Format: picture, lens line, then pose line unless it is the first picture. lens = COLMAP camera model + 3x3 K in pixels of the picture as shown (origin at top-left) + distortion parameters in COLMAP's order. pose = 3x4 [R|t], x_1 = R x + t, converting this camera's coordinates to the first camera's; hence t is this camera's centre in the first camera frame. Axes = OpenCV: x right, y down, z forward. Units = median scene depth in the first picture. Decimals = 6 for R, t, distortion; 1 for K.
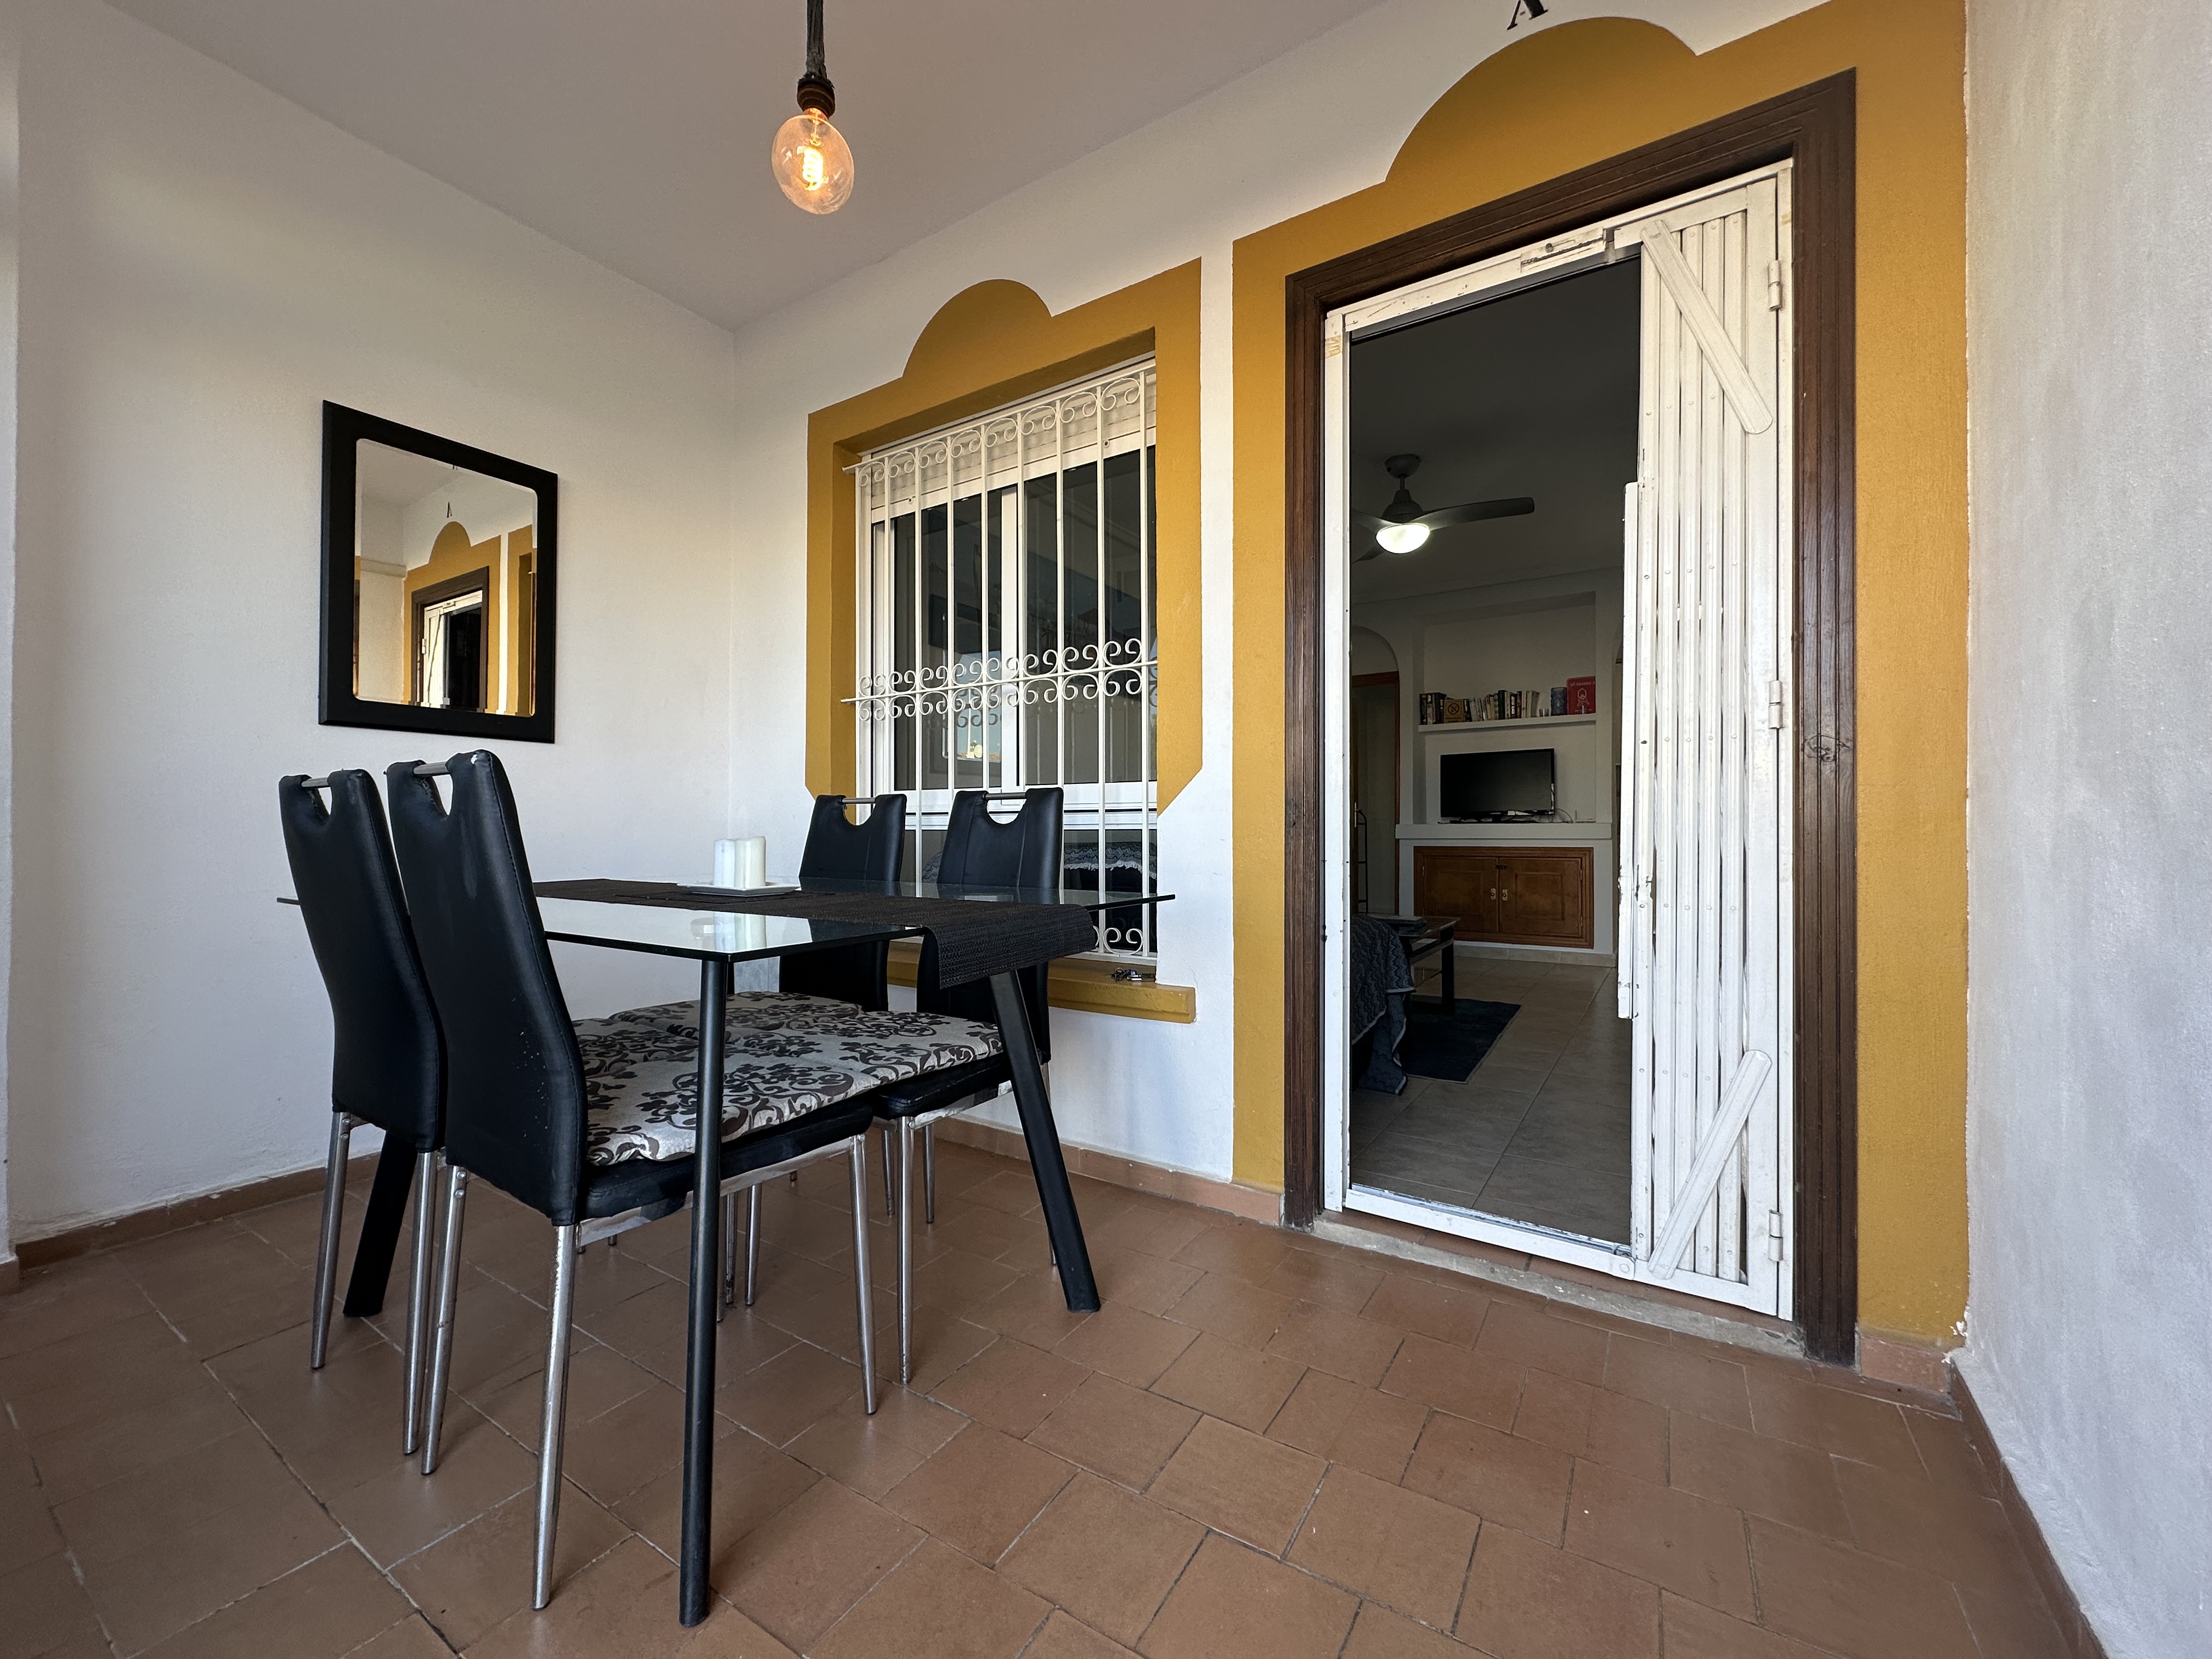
lens RADIAL K [[877.4, 0, 1106.0], [0, 877.4, 829.5], [0, 0, 1]] dist [-0.001696, 0.000429]
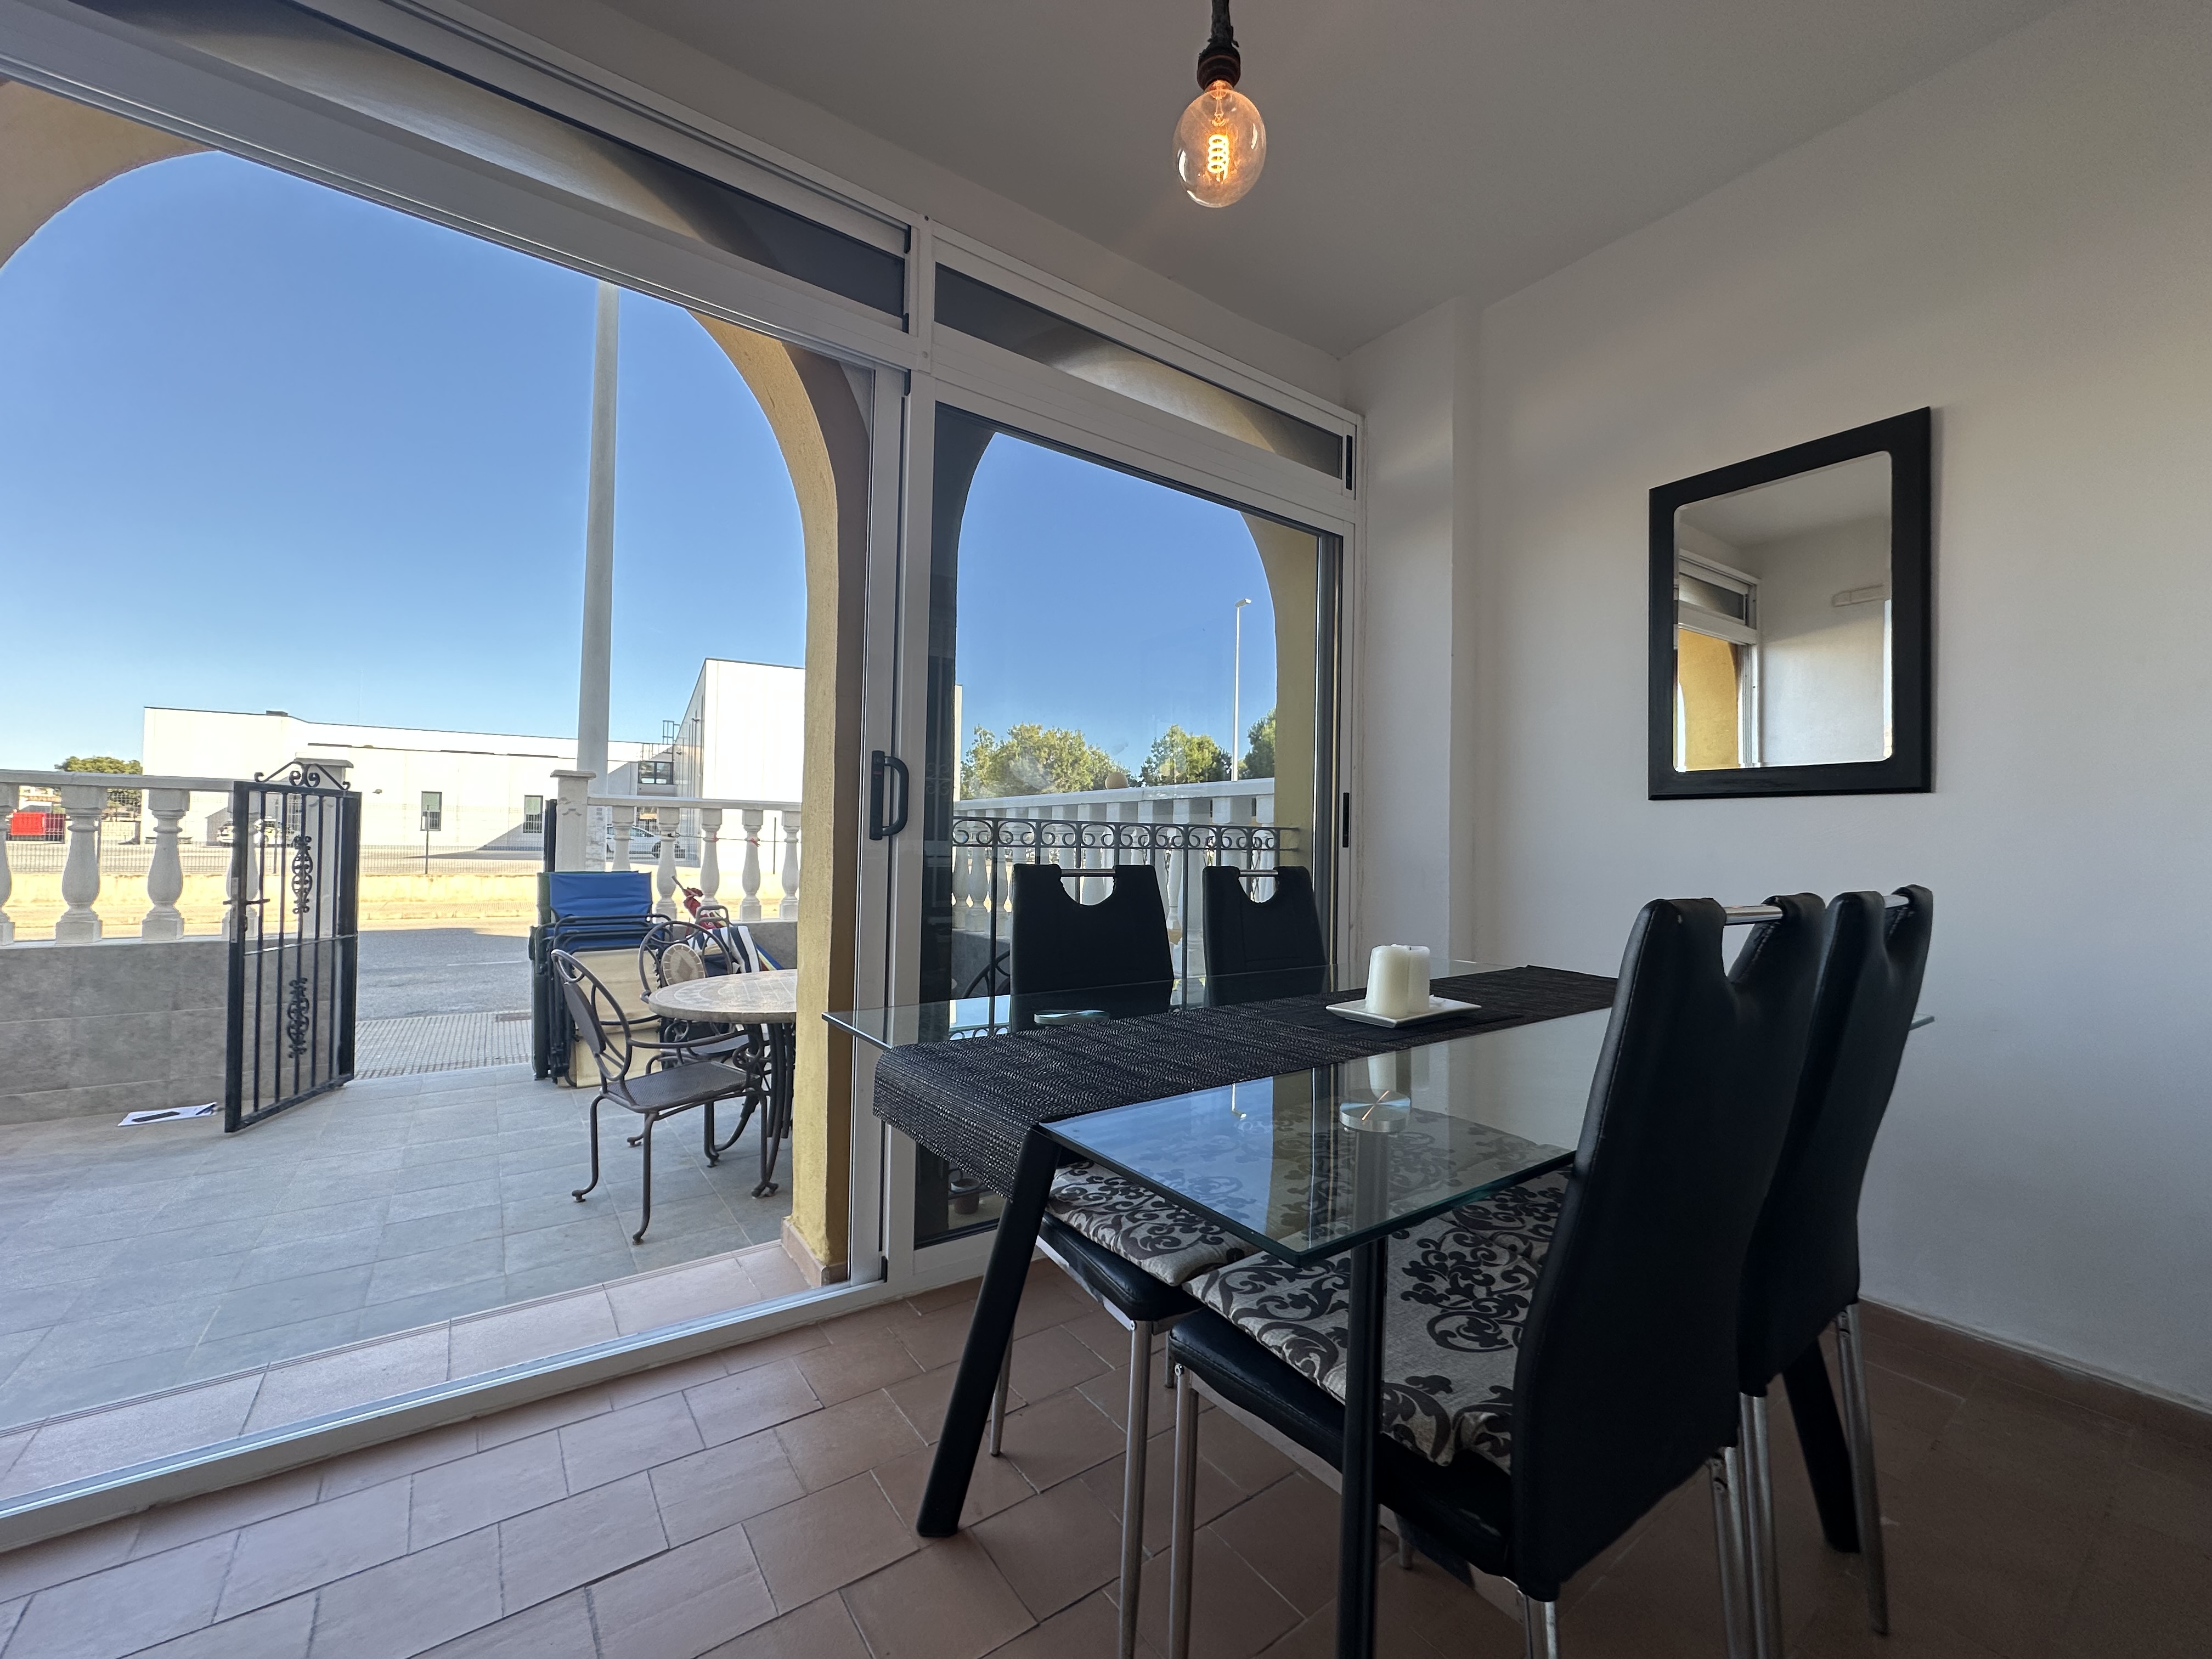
lens RADIAL K [[877.4, 0, 1106.0], [0, 877.4, 829.5], [0, 0, 1]] dist [-0.001696, 0.000429]
pose [[-0.374755, -0.015475, -0.926995, 0.256198], [-0.014011, 0.999841, -0.011026, -0.053557], [0.927018, 0.008856, -0.374913, 0.657602]]
